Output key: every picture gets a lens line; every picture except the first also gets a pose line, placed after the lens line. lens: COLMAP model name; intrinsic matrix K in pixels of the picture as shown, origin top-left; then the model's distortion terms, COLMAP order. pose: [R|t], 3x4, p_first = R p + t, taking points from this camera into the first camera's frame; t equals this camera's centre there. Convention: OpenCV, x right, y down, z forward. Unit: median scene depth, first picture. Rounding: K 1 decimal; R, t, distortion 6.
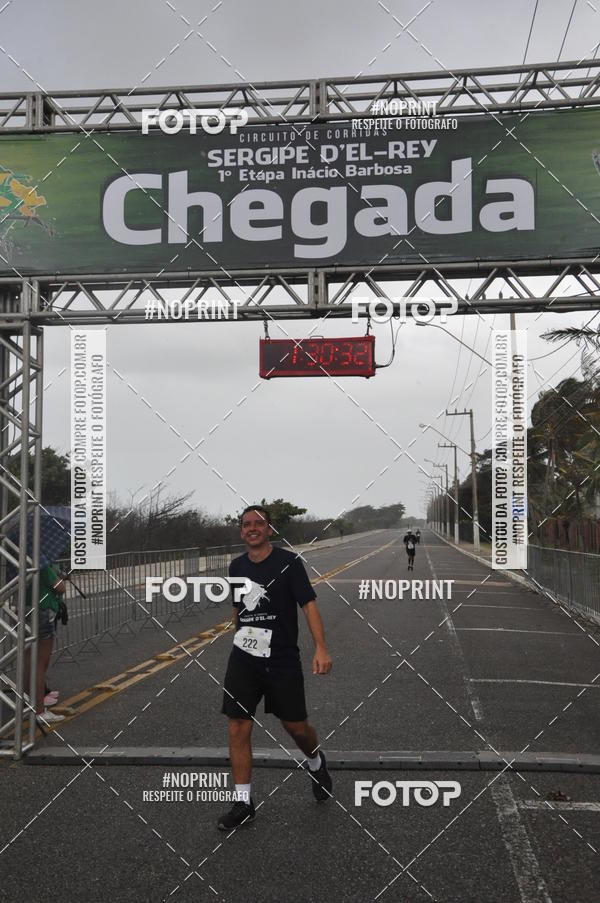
lens RADIAL K [[1030.9, 0, 297.5], [0, 1030.9, 452.5], [0, 0, 1]] dist [-0.009172, 0.338711]
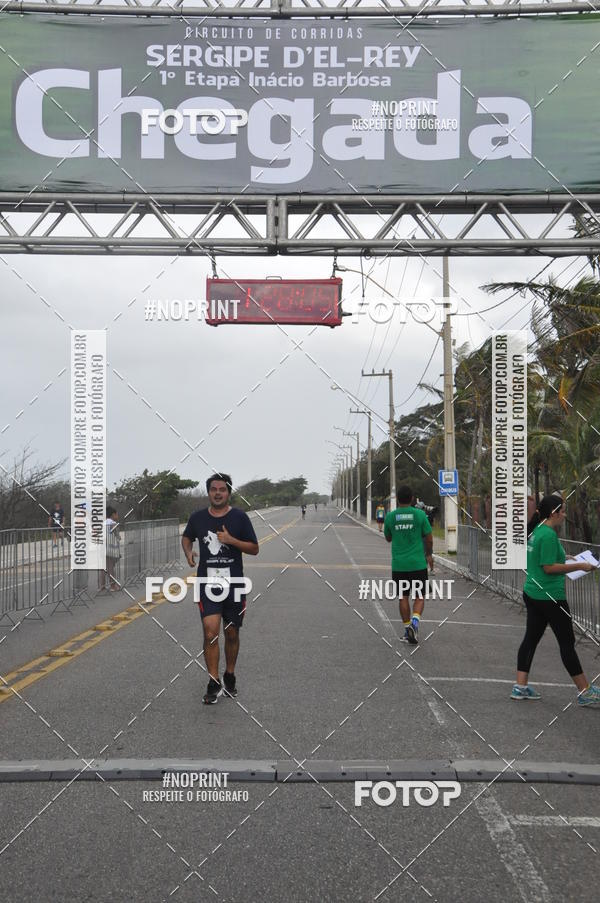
lens RADIAL K [[1192.5, 0, 296.0], [0, 1192.5, 457.2], [0, 0, 1]] dist [0.052534, 0.486935]
pose [[0.995124, 0.015446, 0.097420, -0.057508], [-0.018687, 0.999299, 0.032451, 0.003531], [-0.096850, -0.034113, 0.994714, 0.013336]]
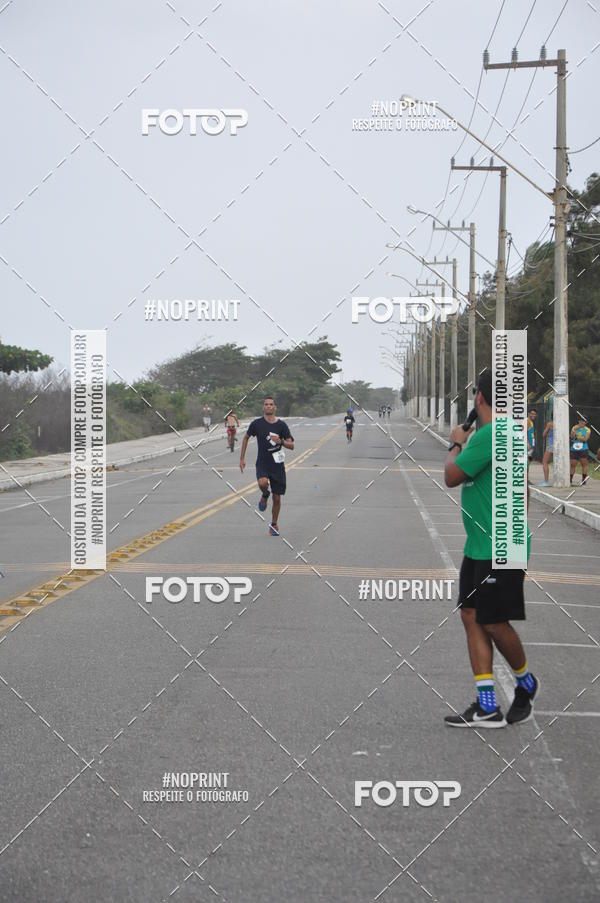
lens RADIAL K [[1427.3, 0, 298.6], [0, 1427.3, 487.3], [0, 0, 1]] dist [0.259343, 0.025038]
pose [[0.997095, 0.011865, 0.075234, 0.374826], [-0.021447, 0.991560, 0.127866, 0.265010], [-0.073082, -0.129108, 0.988934, 3.780016]]
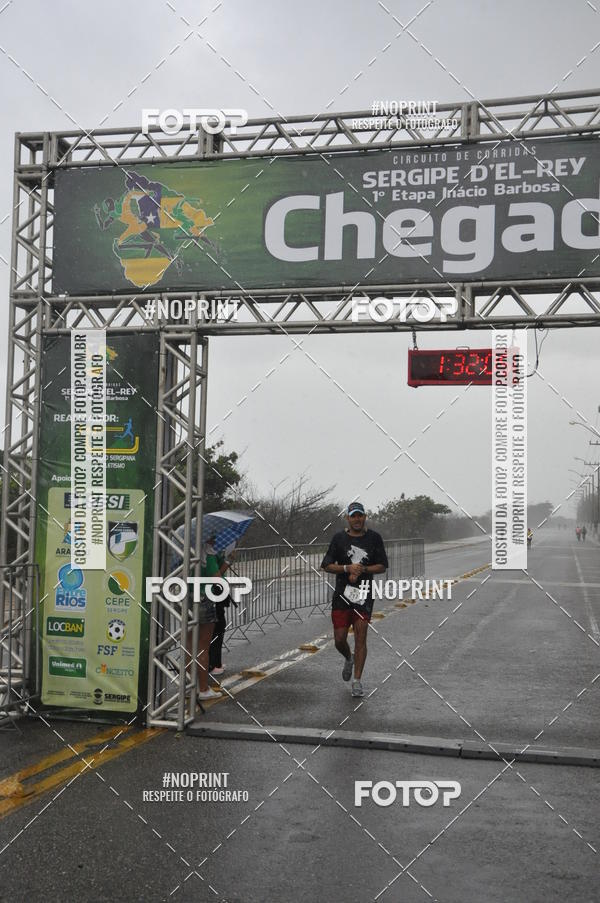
lens RADIAL K [[1050.5, 0, 294.5], [0, 1050.5, 453.9], [0, 0, 1]] dist [0.006130, 0.354995]
pose [[0.990221, 0.019474, -0.138140, -0.001138], [-0.018331, 0.999786, 0.009548, -0.011123], [0.138297, -0.006922, 0.990367, -0.089070]]
